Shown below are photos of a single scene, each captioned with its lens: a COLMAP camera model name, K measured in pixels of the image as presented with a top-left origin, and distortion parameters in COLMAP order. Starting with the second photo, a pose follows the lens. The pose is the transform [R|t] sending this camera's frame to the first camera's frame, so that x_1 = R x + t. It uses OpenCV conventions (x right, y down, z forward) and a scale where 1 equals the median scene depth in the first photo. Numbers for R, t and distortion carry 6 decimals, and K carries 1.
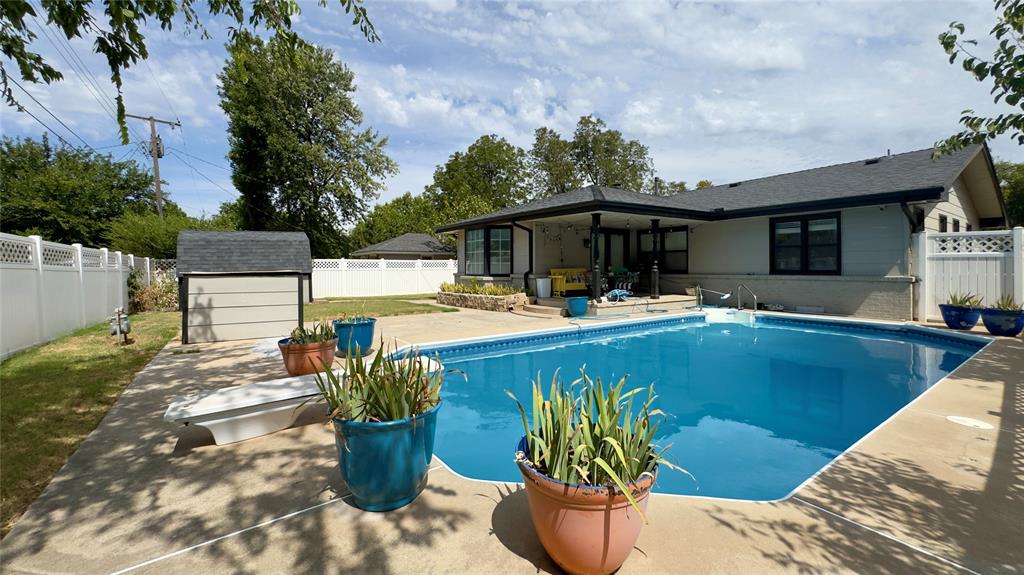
lens RADIAL K [[412.5, 0, 512.0], [0, 412.5, 287.5], [0, 0, 1]] dist [-0.001367, -0.000136]
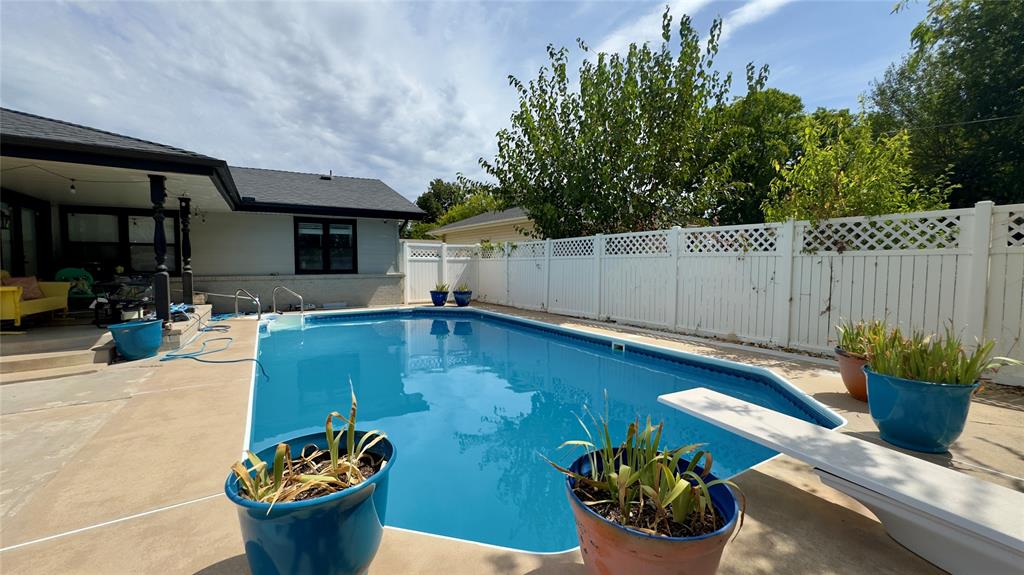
lens RADIAL K [[412.5, 0, 512.0], [0, 412.5, 287.5], [0, 0, 1]] dist [-0.001367, -0.000136]
pose [[0.079203, -0.056412, 0.995261, -0.338312], [0.048274, 0.997443, 0.052694, -0.029193], [-0.995689, 0.043872, 0.081724, 0.437130]]
